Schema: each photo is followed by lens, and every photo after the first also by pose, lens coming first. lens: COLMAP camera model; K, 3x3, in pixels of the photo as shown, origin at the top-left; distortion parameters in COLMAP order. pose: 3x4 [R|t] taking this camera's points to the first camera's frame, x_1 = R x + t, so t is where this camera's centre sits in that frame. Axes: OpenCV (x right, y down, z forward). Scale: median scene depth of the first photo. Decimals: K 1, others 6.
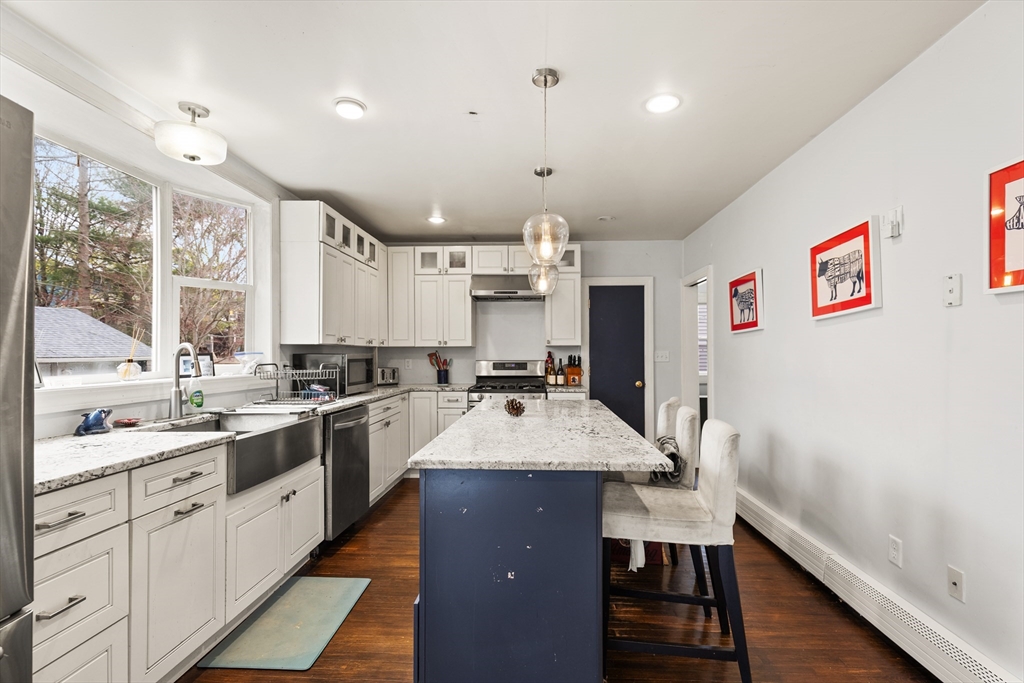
lens RADIAL K [[470.6, 0, 523.4], [0, 470.6, 350.2], [0, 0, 1]] dist [0.007348, -0.001287]
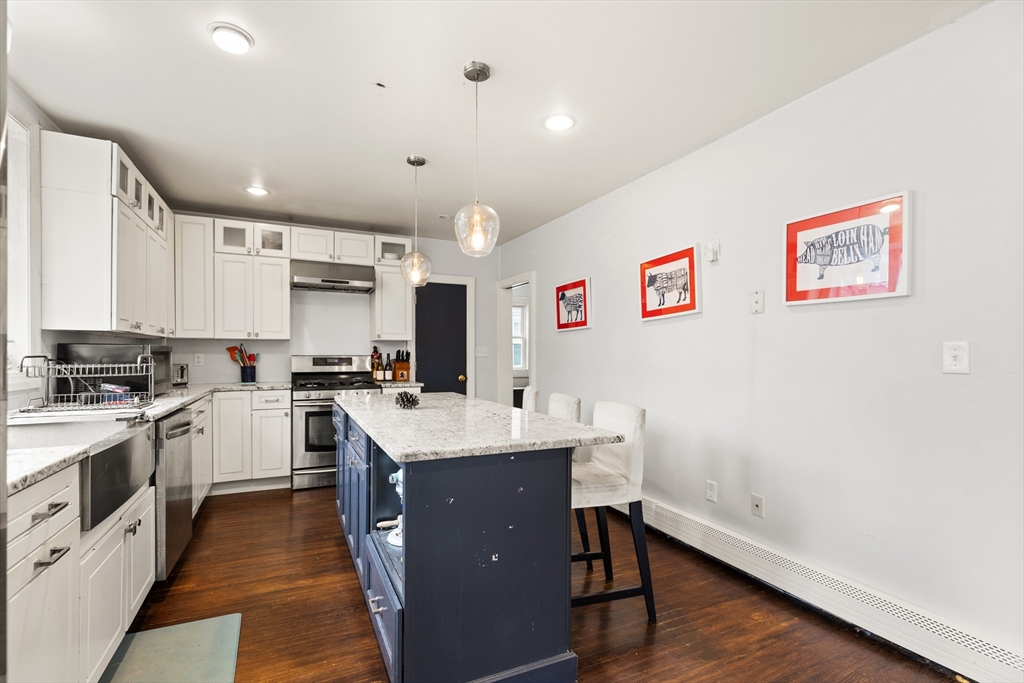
lens RADIAL K [[470.6, 0, 510.5], [0, 470.6, 351.8], [0, 0, 1]] dist [0.007348, -0.001287]
pose [[0.891733, 0.004840, 0.452537, -0.264931], [-0.007412, 0.999965, 0.003910, 0.015588], [-0.452502, -0.006841, 0.891737, 0.041060]]
